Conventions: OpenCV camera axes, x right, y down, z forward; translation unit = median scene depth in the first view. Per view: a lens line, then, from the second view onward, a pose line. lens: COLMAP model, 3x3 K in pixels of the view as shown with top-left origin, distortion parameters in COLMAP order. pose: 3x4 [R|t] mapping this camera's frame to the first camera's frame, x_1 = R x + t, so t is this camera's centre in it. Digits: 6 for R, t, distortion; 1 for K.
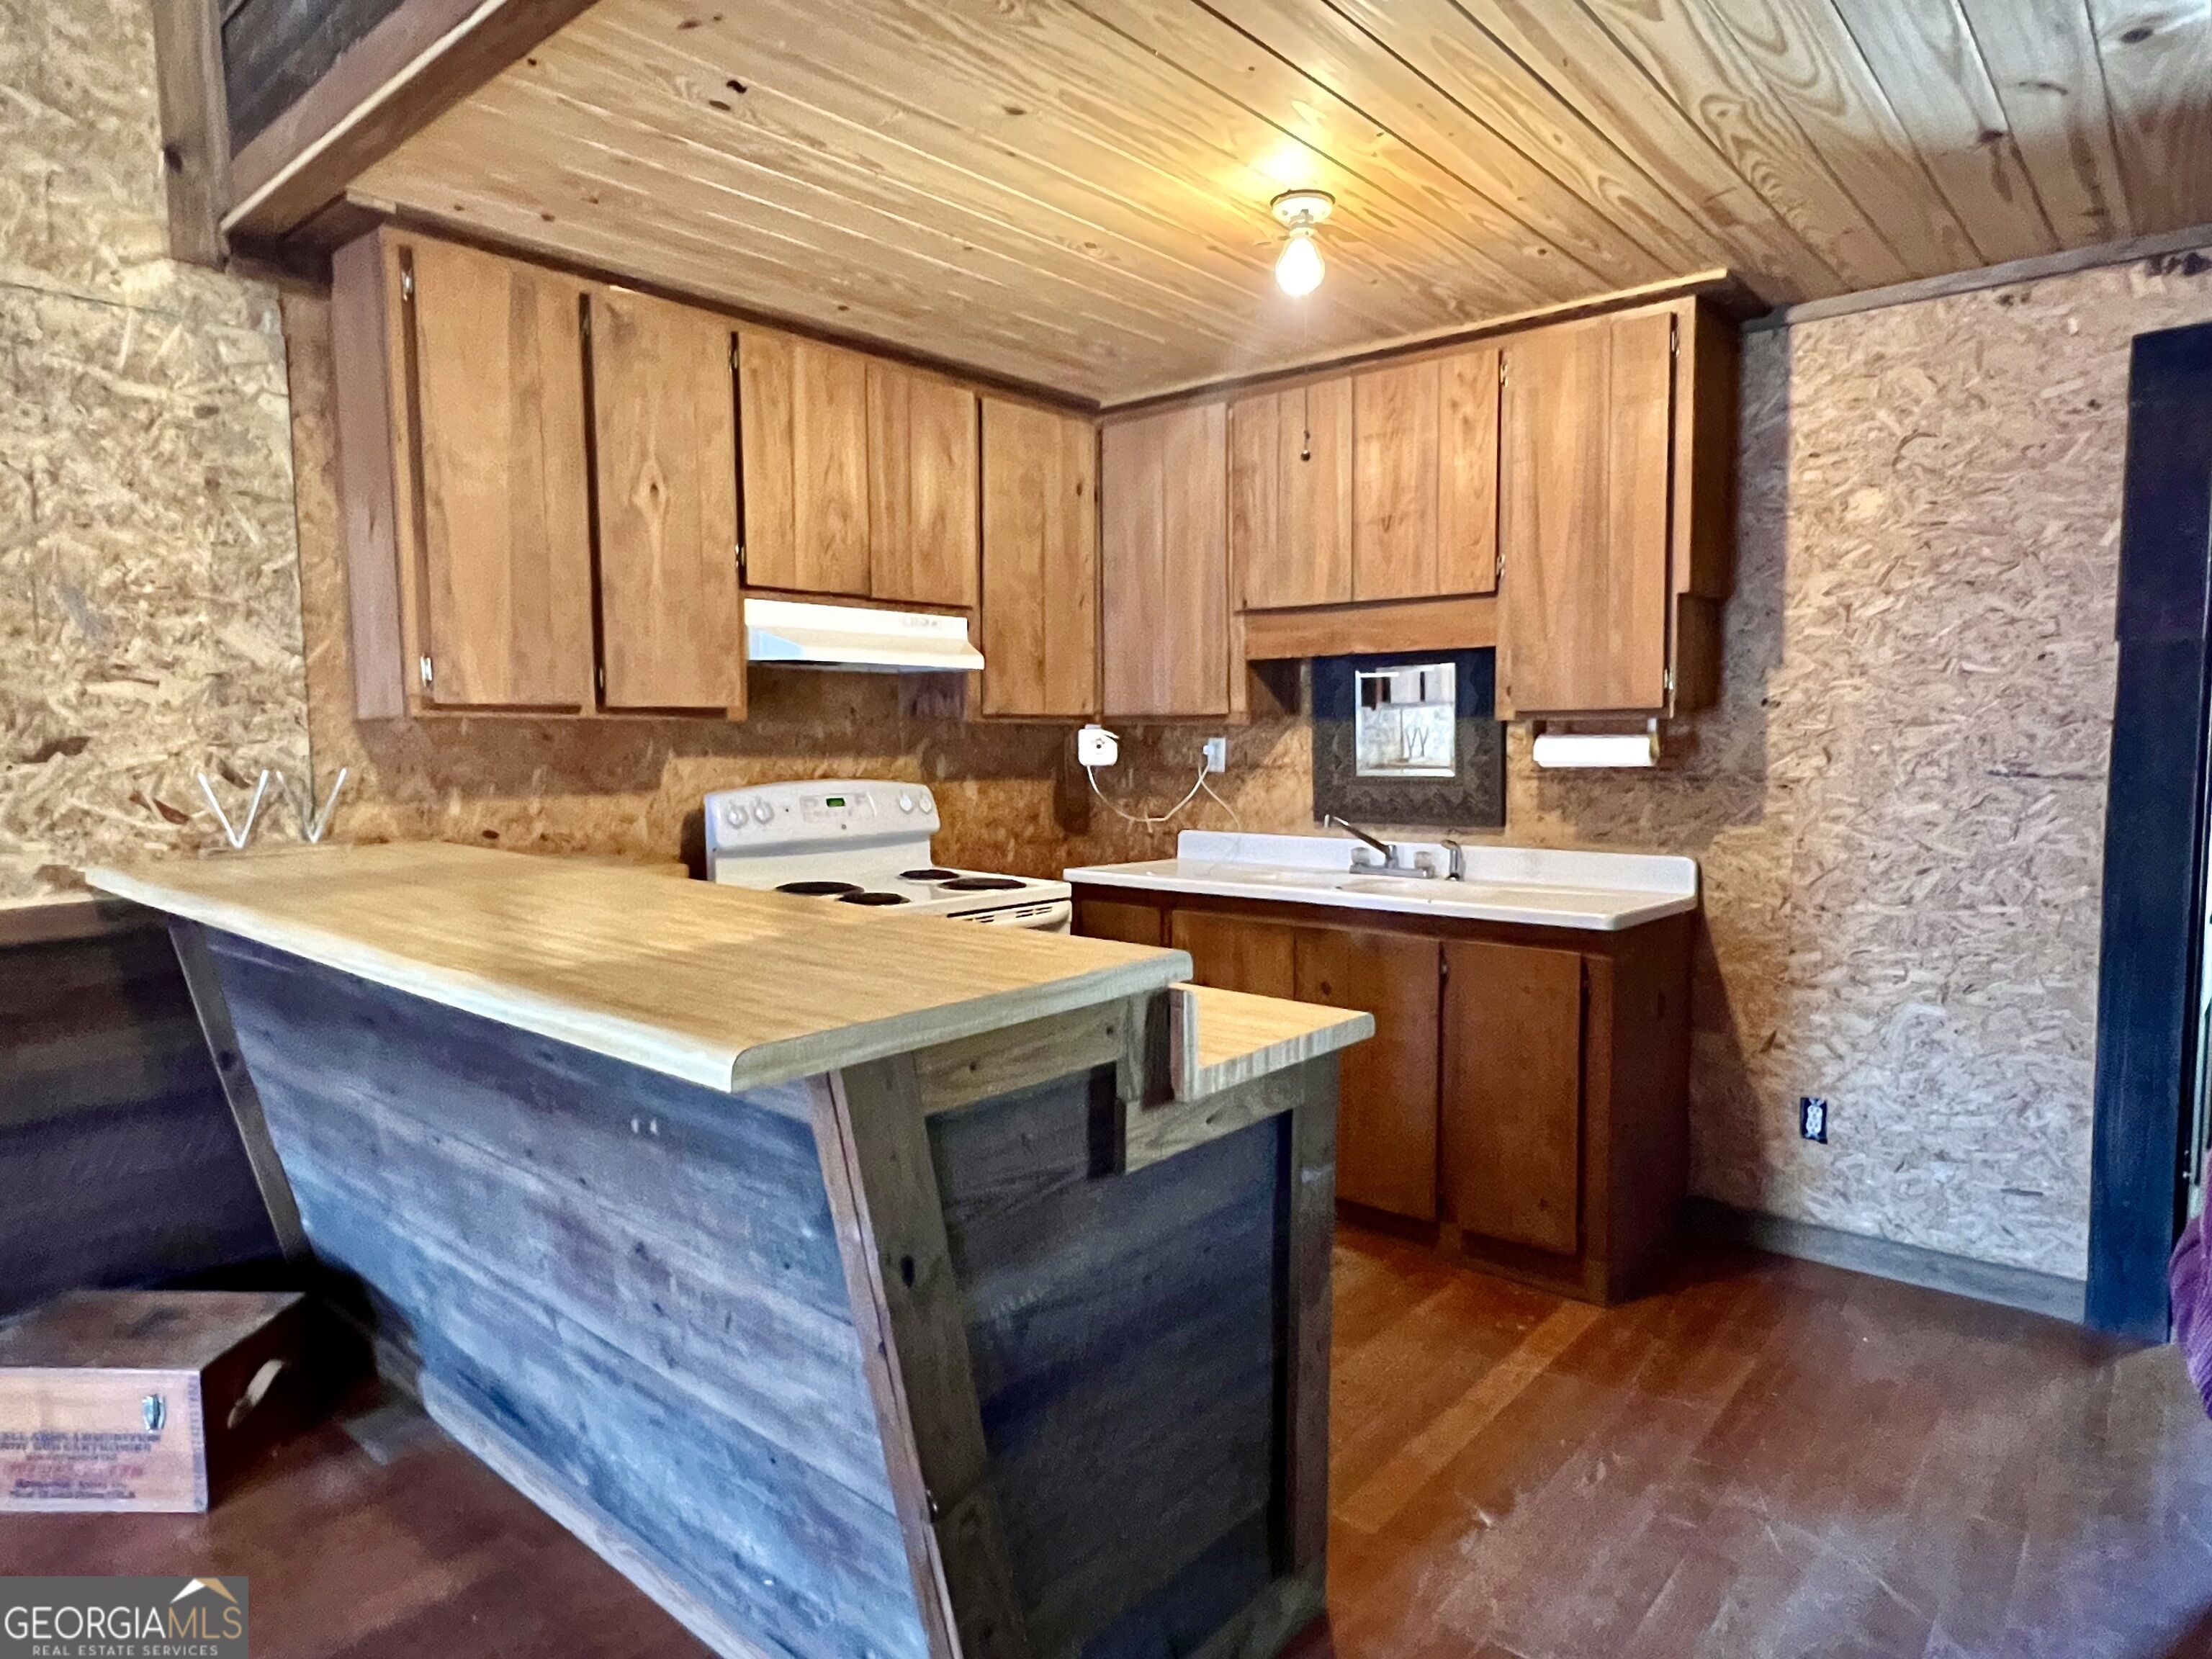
lens RADIAL K [[1297.4, 0, 1107.5], [0, 1297.4, 826.1], [0, 0, 1]] dist [-0.005533, 0.002650]
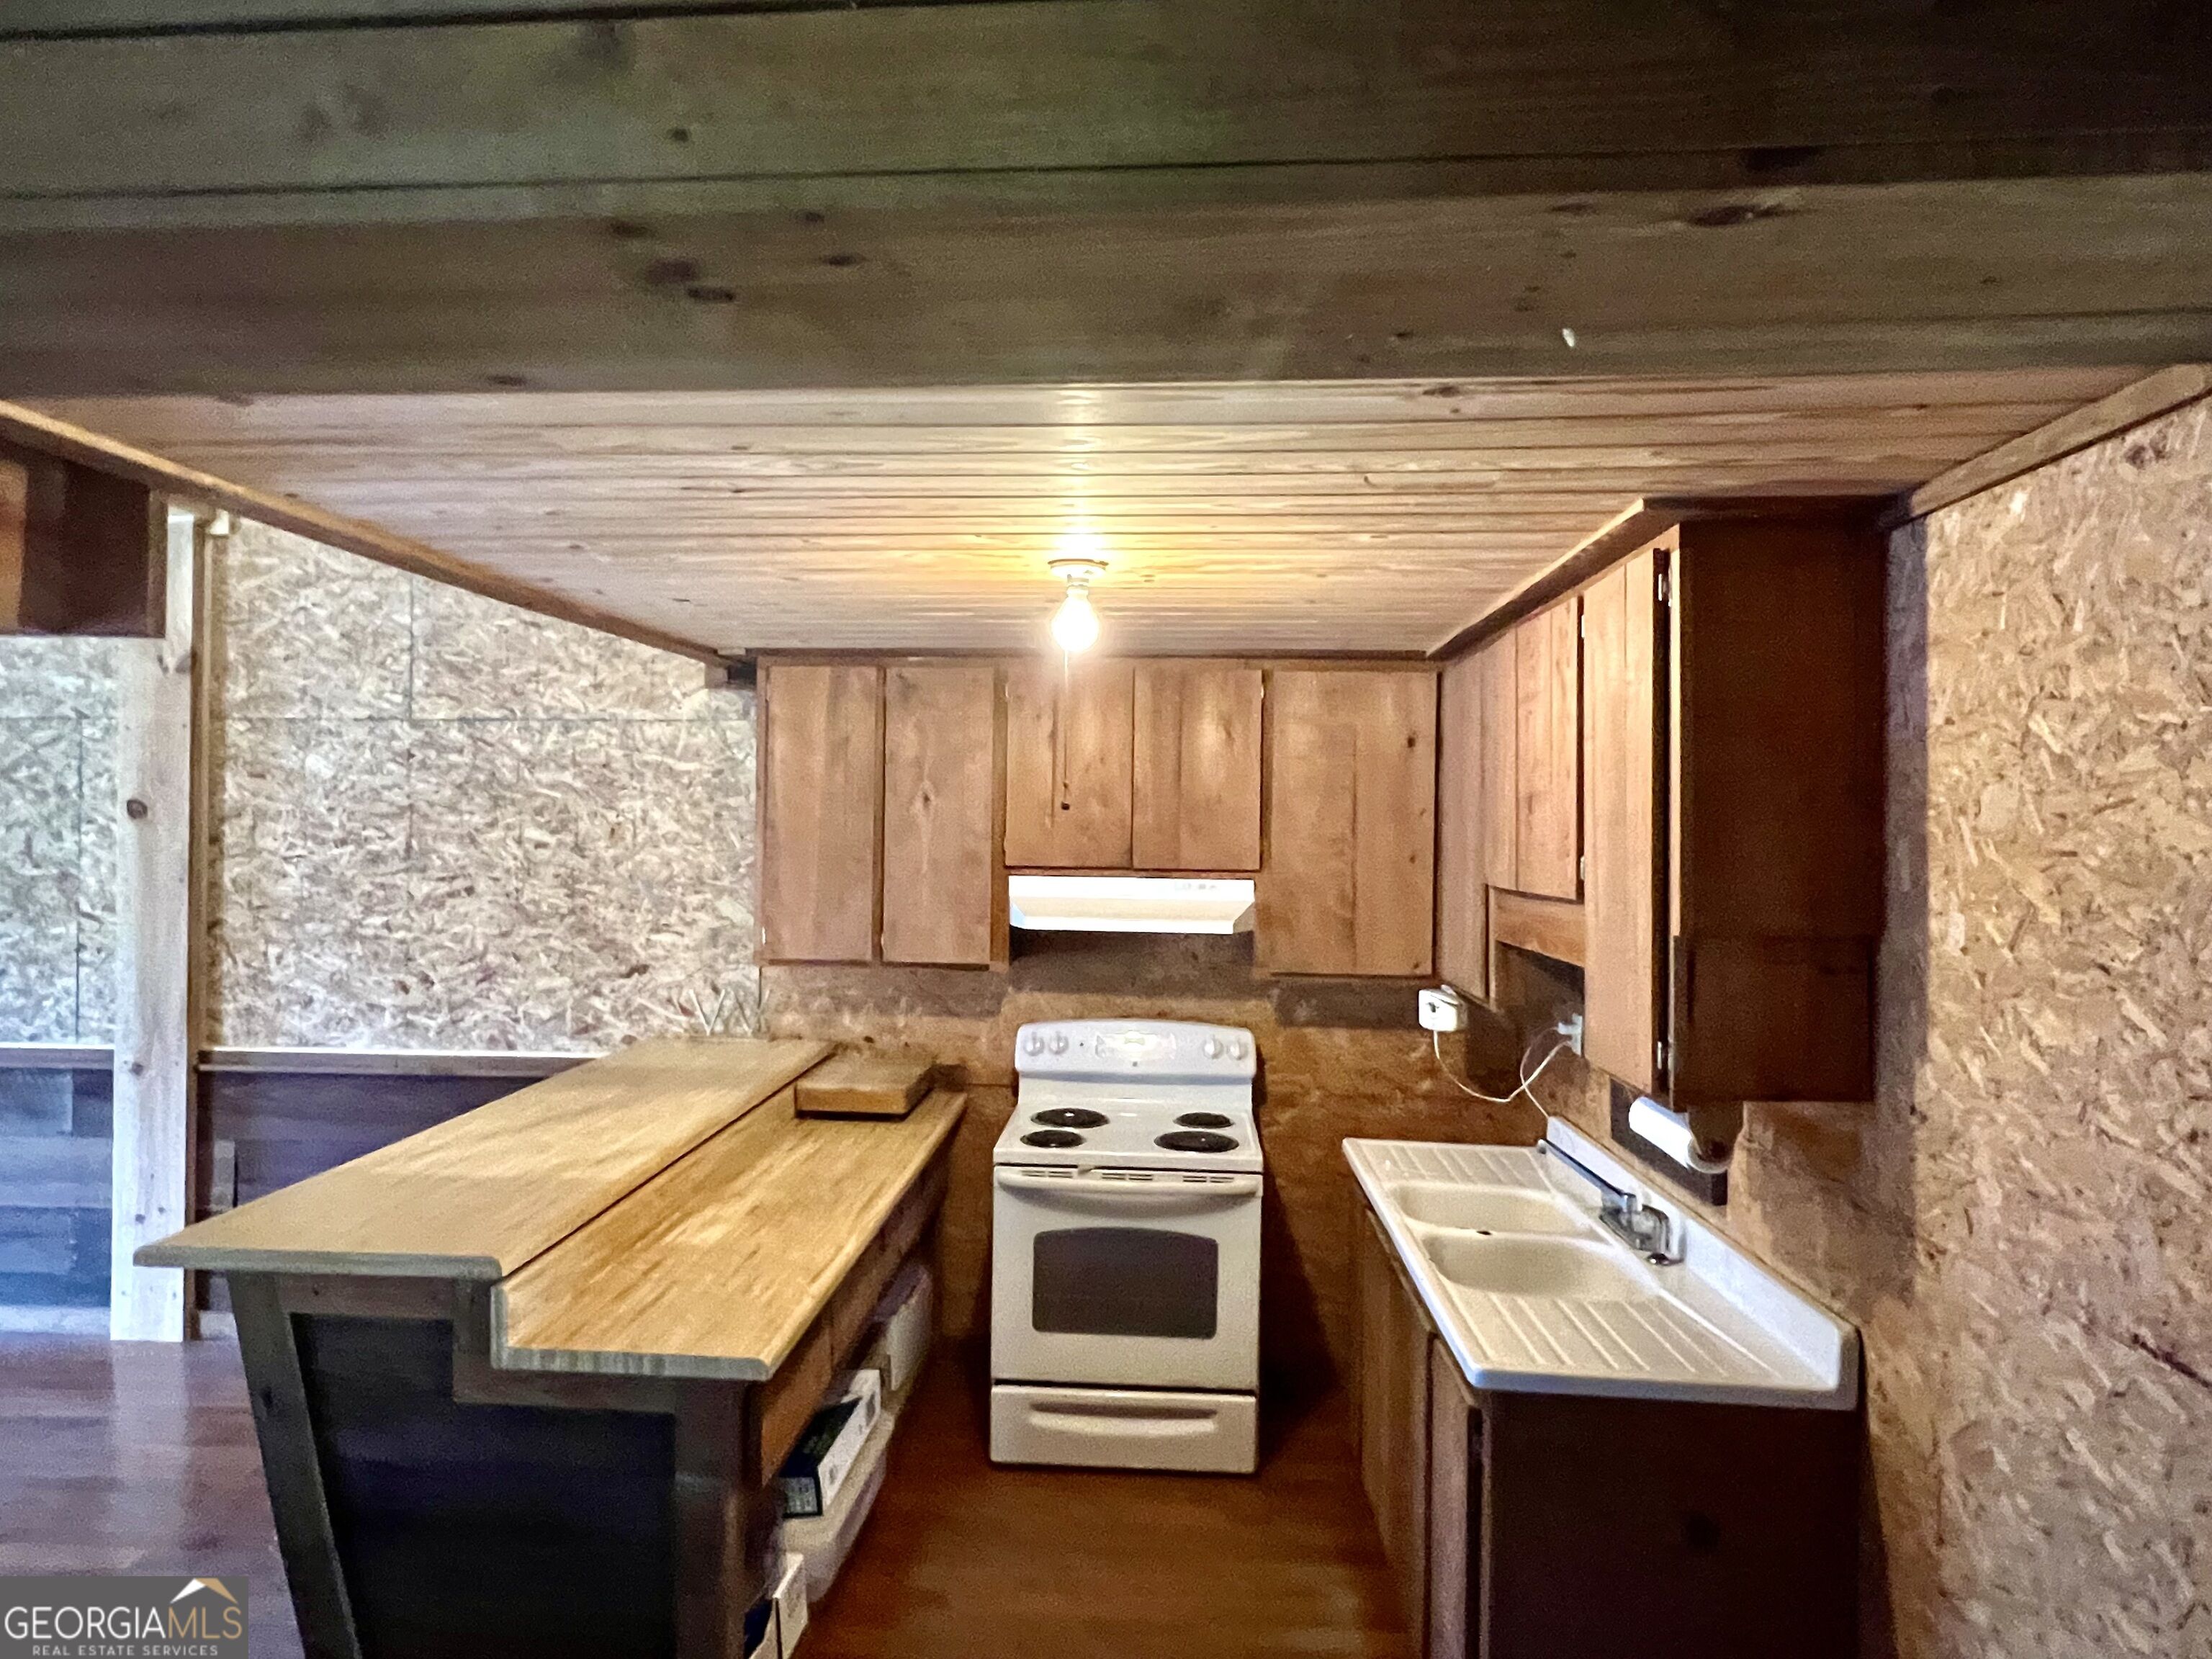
lens RADIAL K [[1297.4, 0, 1095.0], [0, 1297.4, 830.0], [0, 0, 1]] dist [-0.005533, 0.002650]
pose [[0.605811, 0.013016, -0.795502, 0.925801], [-0.076181, 0.996221, -0.041714, -0.210929], [0.791953, 0.085873, 0.604514, 0.372118]]
